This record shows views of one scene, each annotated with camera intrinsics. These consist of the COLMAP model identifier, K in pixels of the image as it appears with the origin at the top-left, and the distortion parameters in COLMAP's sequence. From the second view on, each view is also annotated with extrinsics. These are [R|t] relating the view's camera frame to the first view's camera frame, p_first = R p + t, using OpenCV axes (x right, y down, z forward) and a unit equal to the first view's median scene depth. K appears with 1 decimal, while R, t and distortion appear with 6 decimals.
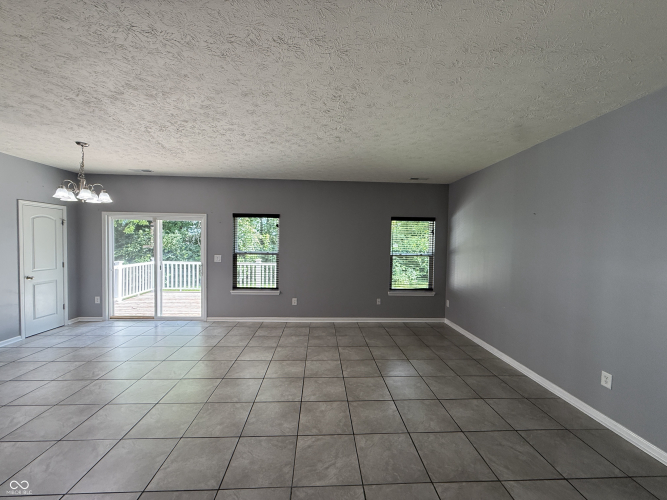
lens RADIAL K [[266.9, 0, 333.5], [0, 266.9, 250.0], [0, 0, 1]] dist [-0.002536, -0.000376]
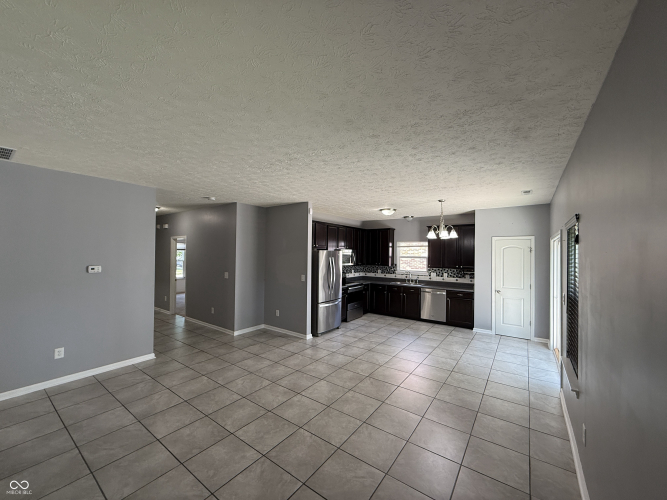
lens RADIAL K [[266.9, 0, 333.5], [0, 266.9, 250.0], [0, 0, 1]] dist [-0.002536, -0.000376]
pose [[-0.627451, -0.030695, -0.778051, 0.565852], [-0.046679, 0.998908, -0.001765, -0.081613], [0.777256, 0.035211, -0.628199, 1.384126]]
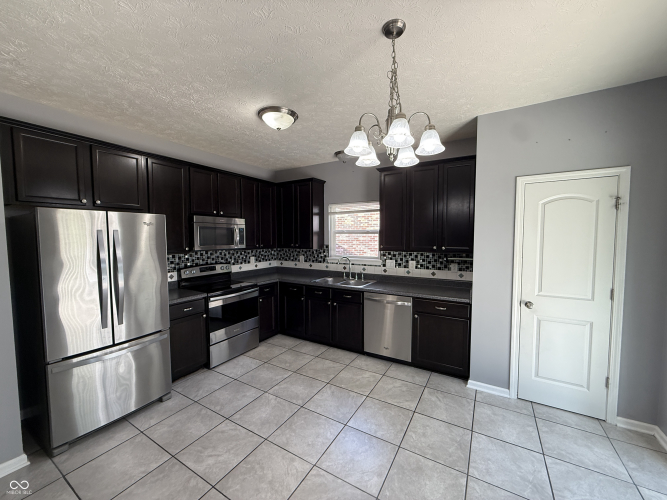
lens RADIAL K [[266.9, 0, 333.5], [0, 266.9, 250.0], [0, 0, 1]] dist [-0.002536, -0.000376]
pose [[-0.552531, 0.032511, -0.832858, -0.467236], [-0.032843, 0.997614, 0.060731, -0.047075], [0.832845, 0.060909, -0.550145, 1.105265]]
